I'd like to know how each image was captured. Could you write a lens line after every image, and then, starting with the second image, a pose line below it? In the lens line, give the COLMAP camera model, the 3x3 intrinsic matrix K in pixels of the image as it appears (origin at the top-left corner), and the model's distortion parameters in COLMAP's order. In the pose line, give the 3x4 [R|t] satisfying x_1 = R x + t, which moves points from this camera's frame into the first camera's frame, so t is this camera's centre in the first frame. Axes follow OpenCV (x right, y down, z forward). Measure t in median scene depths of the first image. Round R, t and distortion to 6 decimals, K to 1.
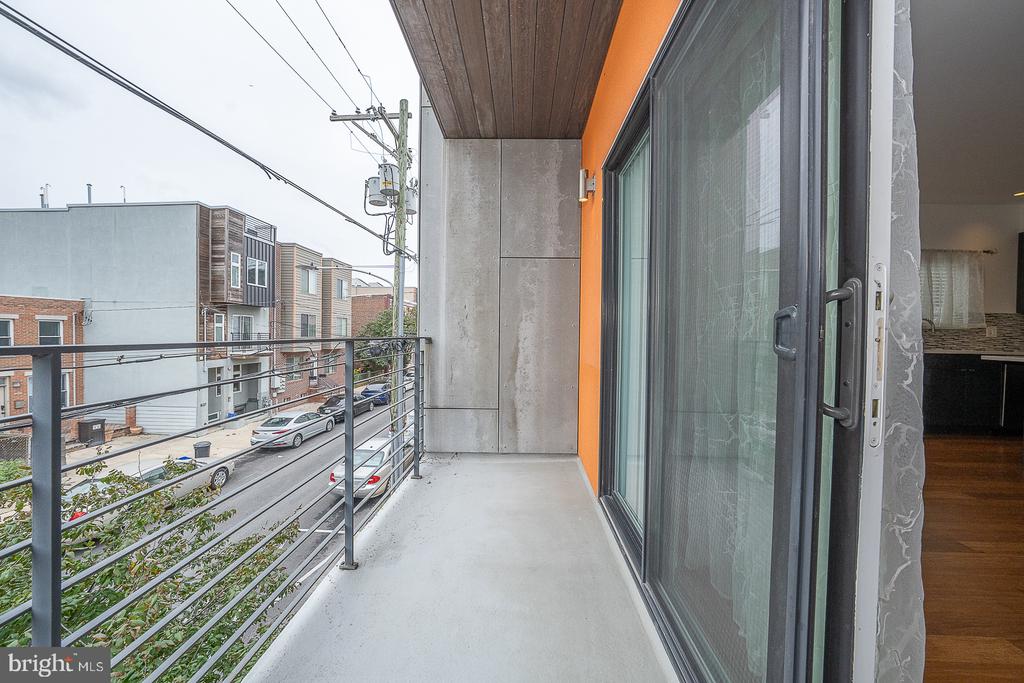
lens RADIAL K [[352.5, 0, 514.6], [0, 352.5, 337.9], [0, 0, 1]] dist [-0.024322, 0.004330]
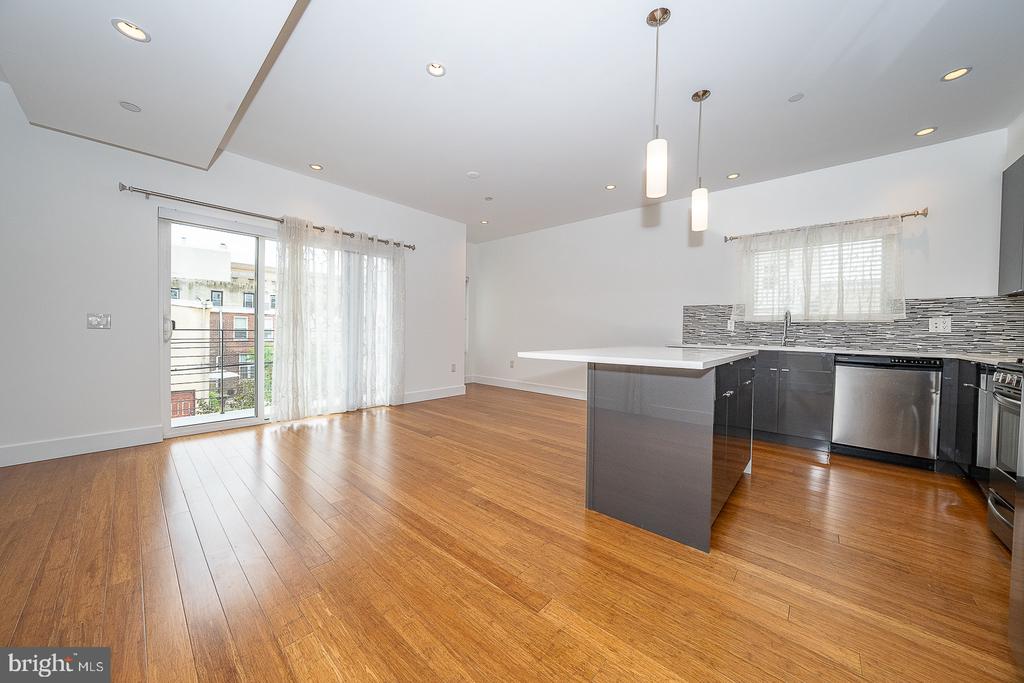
lens RADIAL K [[352.5, 0, 514.6], [0, 352.5, 337.9], [0, 0, 1]] dist [-0.024322, 0.004330]
pose [[0.767021, 0.011547, -0.641518, 1.185418], [-0.016096, 0.999870, -0.001247, 0.023056], [0.641420, 0.011282, 0.767107, -0.087371]]
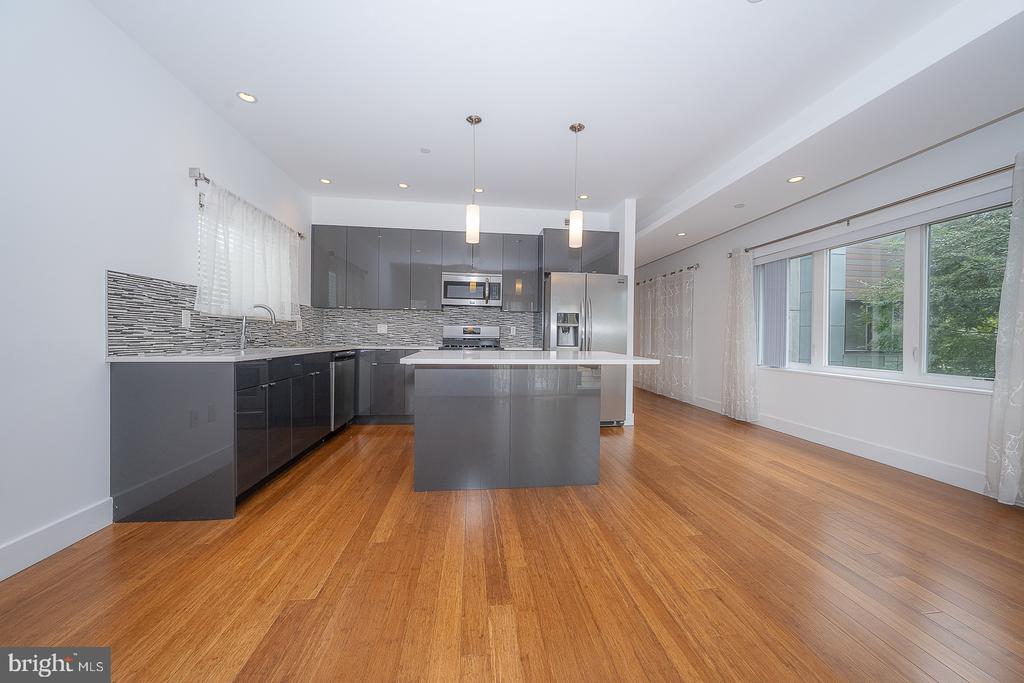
lens RADIAL K [[352.5, 0, 514.6], [0, 352.5, 337.9], [0, 0, 1]] dist [-0.024322, 0.004330]
pose [[-0.148219, -0.019934, 0.988754, 0.410138], [0.001659, 0.999790, 0.020405, -0.001864], [-0.988953, 0.004664, -0.148155, 0.563887]]
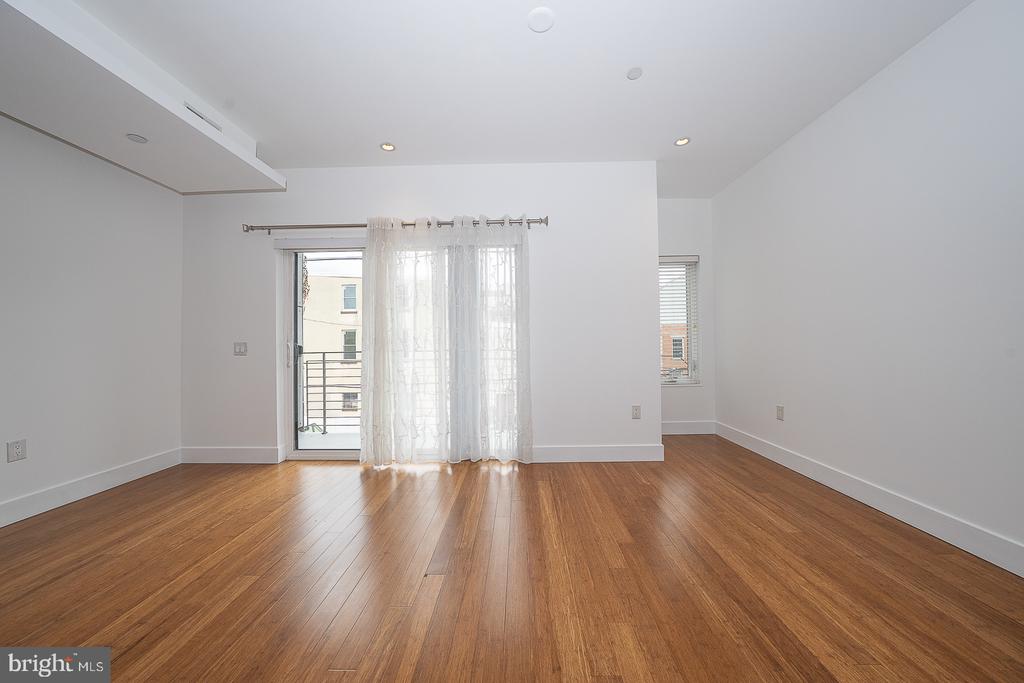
lens RADIAL K [[352.5, 0, 514.6], [0, 352.5, 337.9], [0, 0, 1]] dist [-0.024322, 0.004330]
pose [[0.018222, -0.023744, -0.999552, 0.933440], [-0.002752, 0.999713, -0.023798, -0.003332], [0.999830, 0.003184, 0.018151, 0.481034]]
